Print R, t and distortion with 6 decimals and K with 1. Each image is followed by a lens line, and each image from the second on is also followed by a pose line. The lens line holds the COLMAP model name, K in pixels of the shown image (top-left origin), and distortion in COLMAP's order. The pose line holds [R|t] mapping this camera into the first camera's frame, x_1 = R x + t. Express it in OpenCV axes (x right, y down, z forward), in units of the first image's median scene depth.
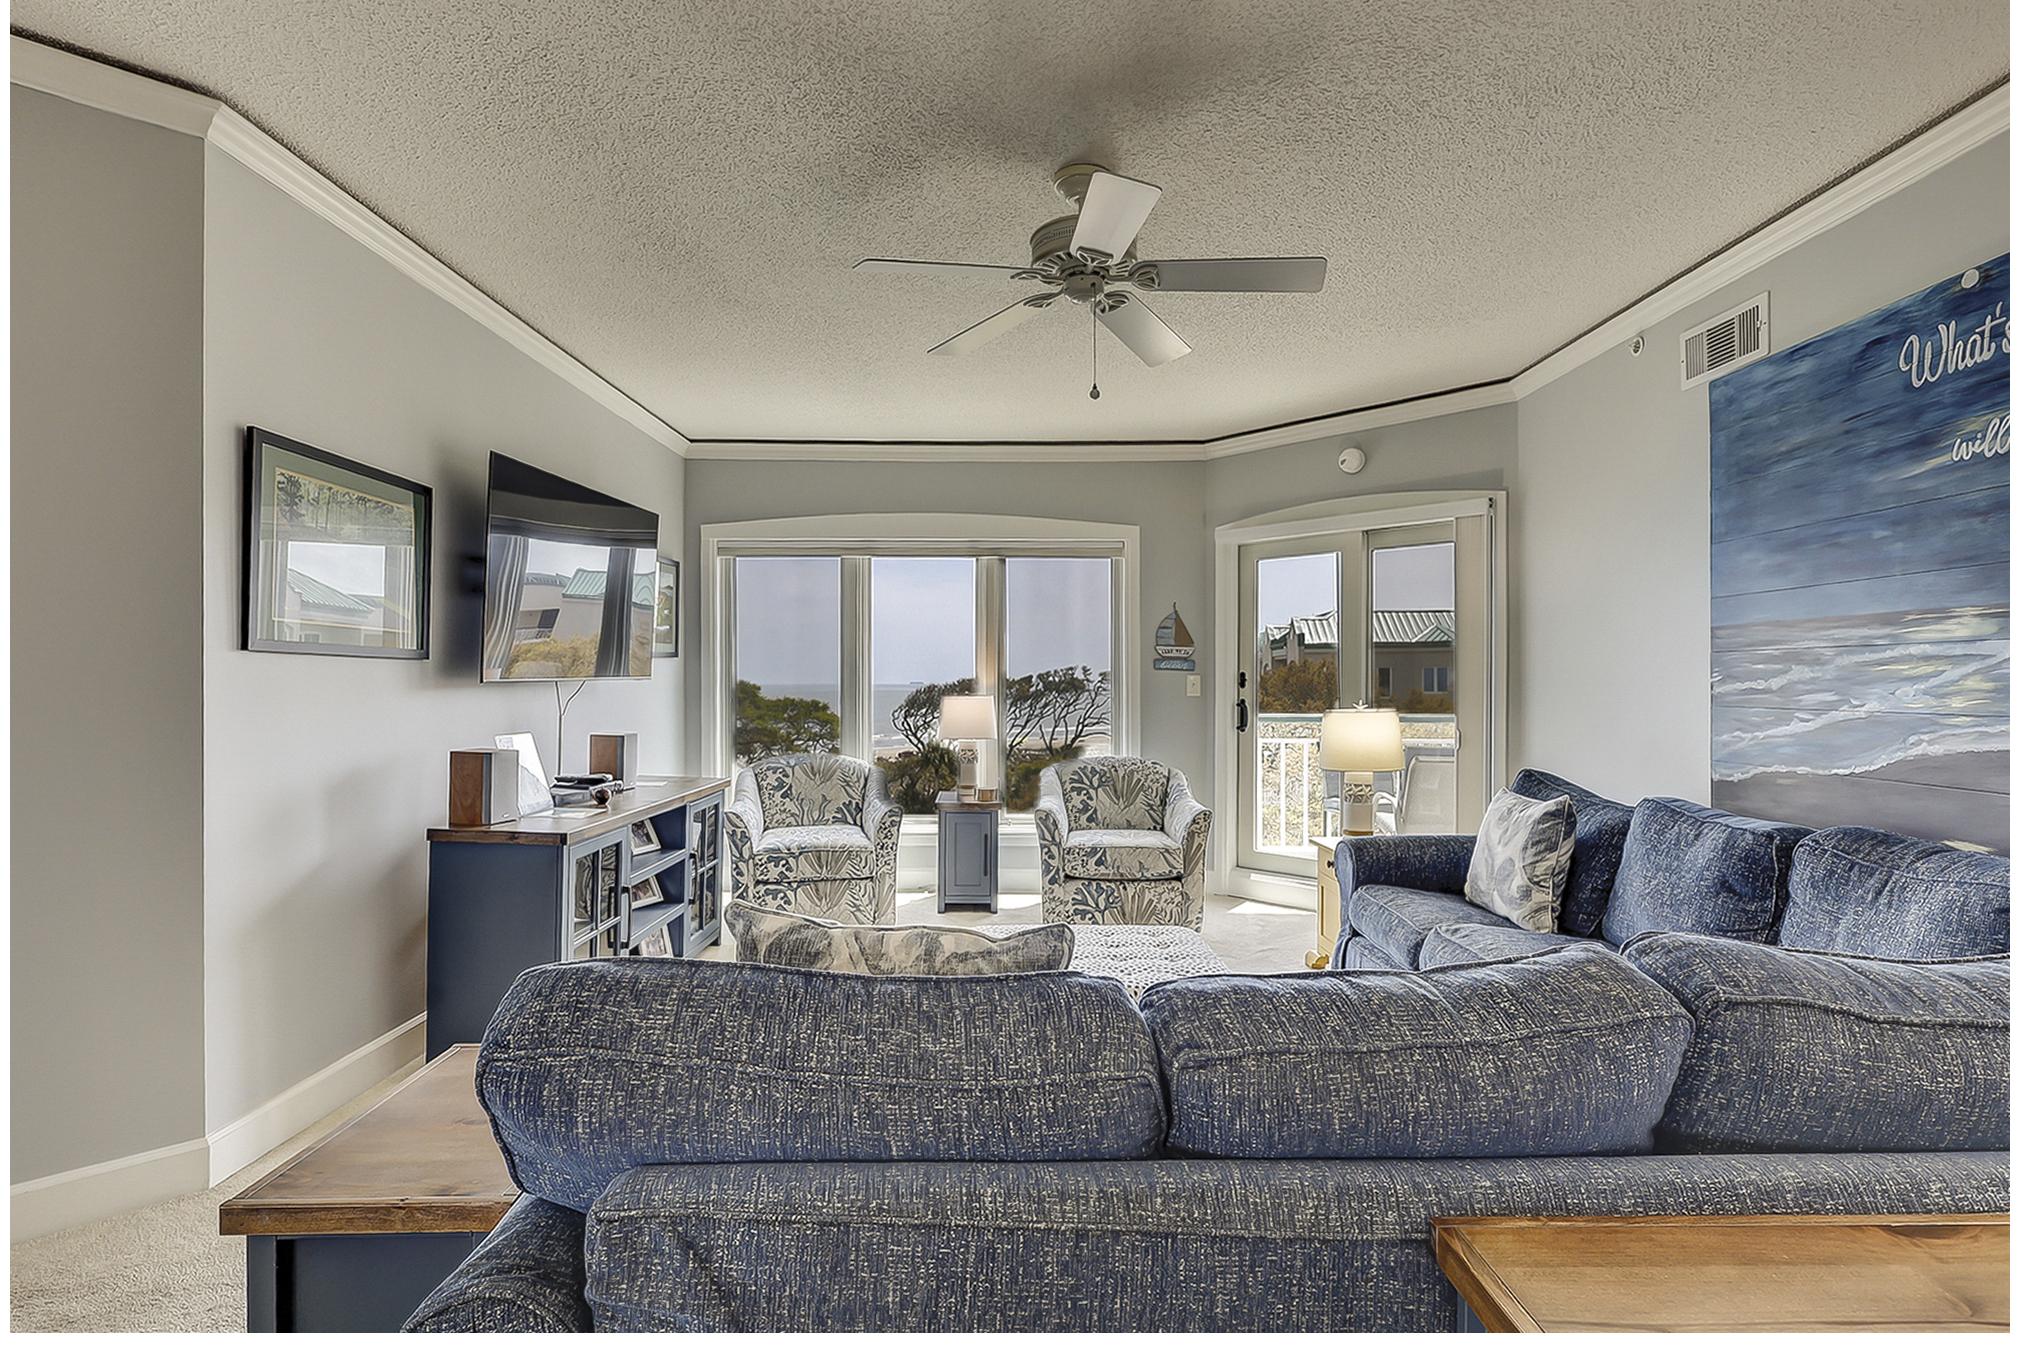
lens RADIAL K [[984.8, 0, 1006.4], [0, 984.8, 681.3], [0, 0, 1]] dist [-0.007797, 0.003158]
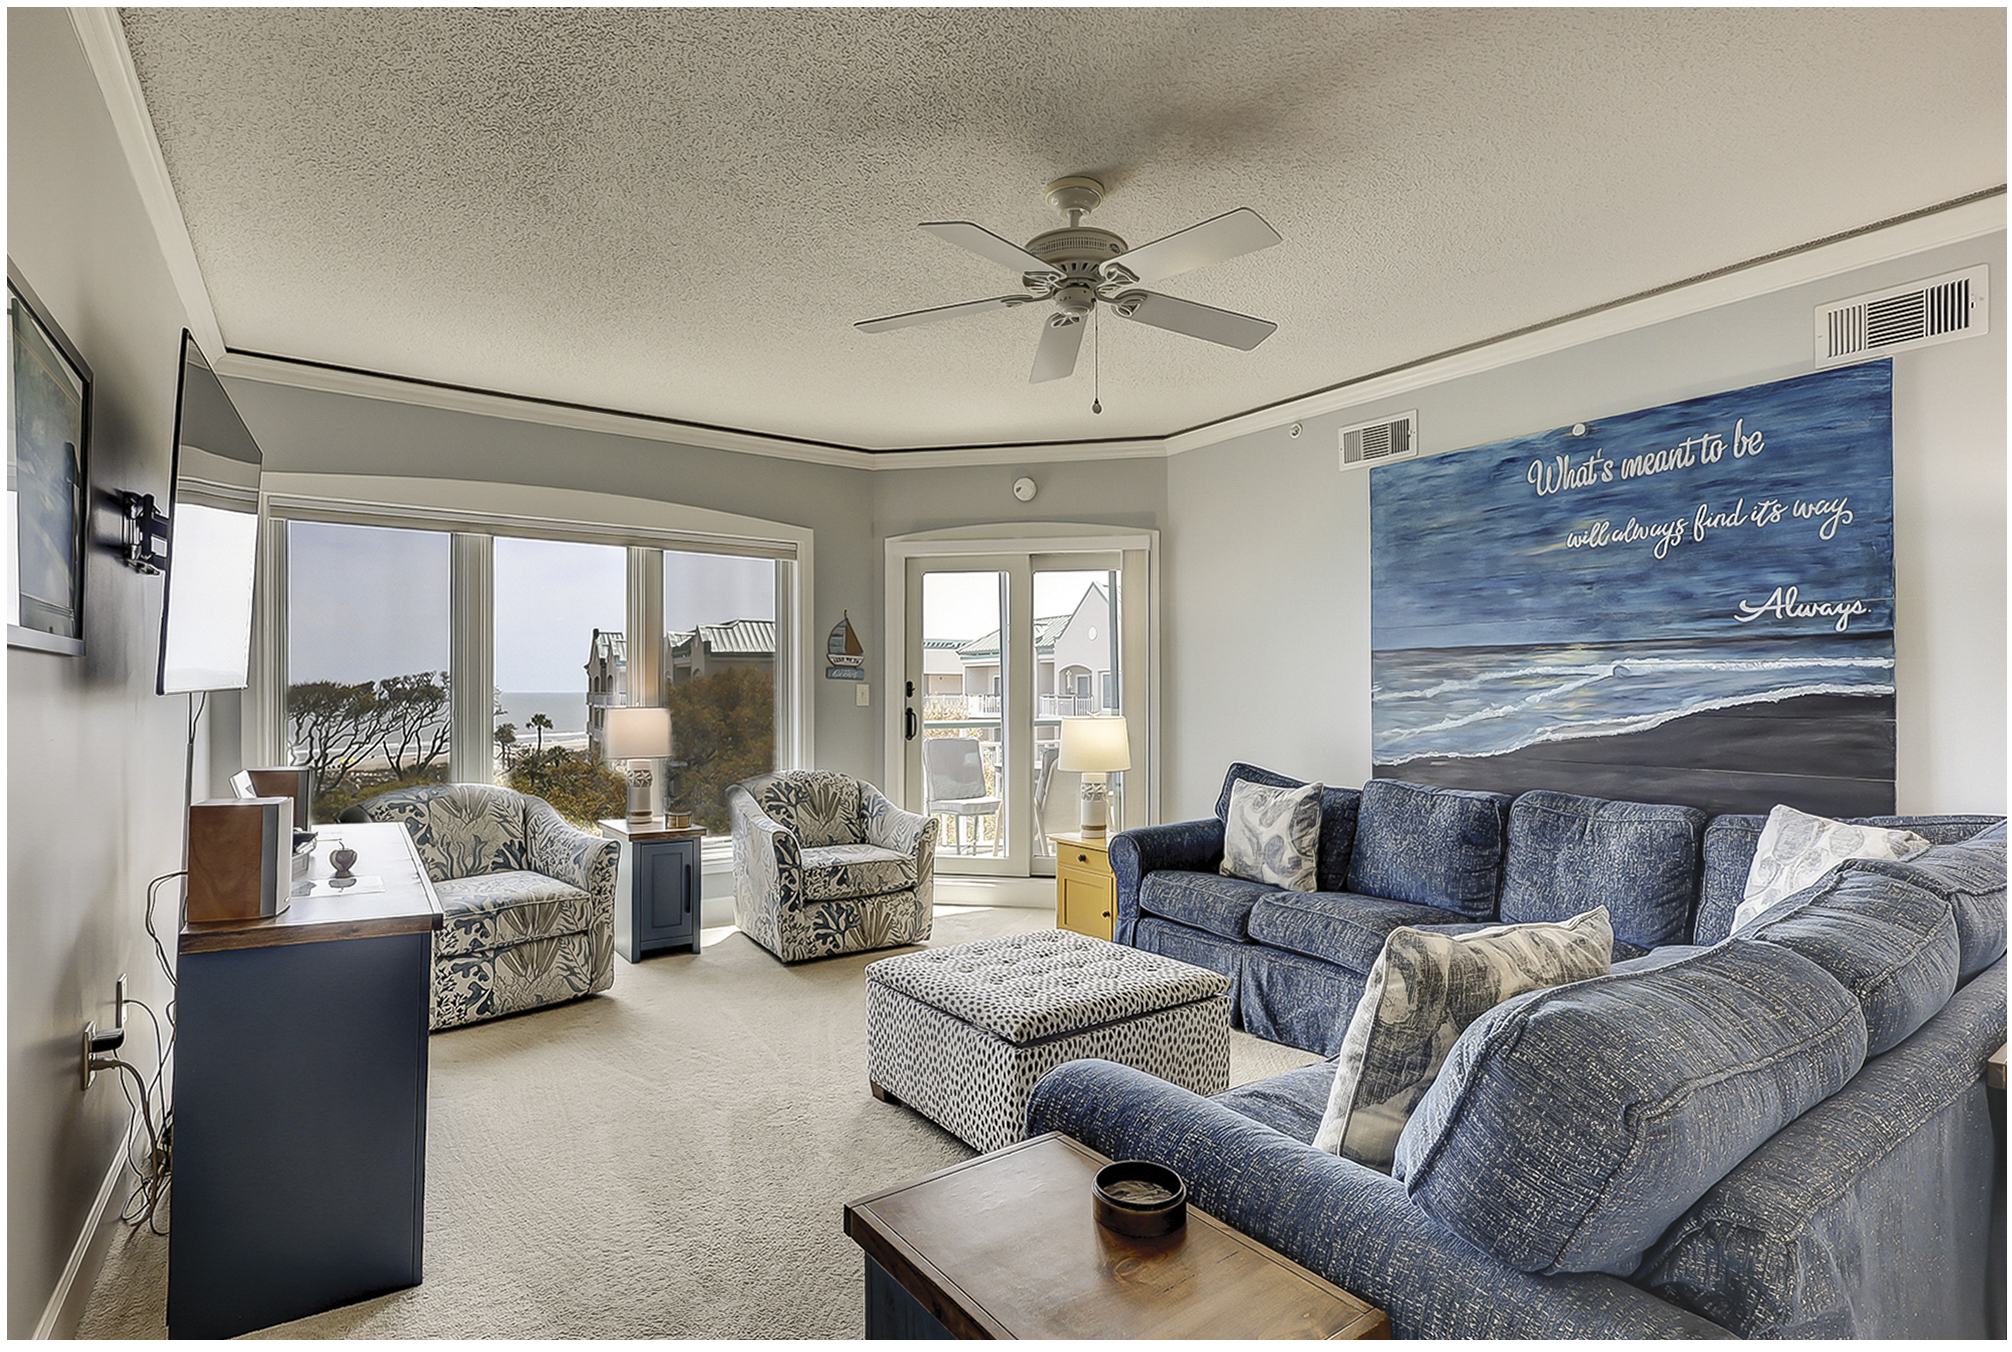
lens RADIAL K [[981.8, 0, 995.2], [0, 981.8, 683.8], [0, 0, 1]] dist [-0.007797, 0.003158]
pose [[0.820288, 0.002872, 0.571943, -0.359464], [0.000248, 0.999986, -0.005377, -0.002332], [-0.571950, 0.004552, 0.820276, 0.147333]]
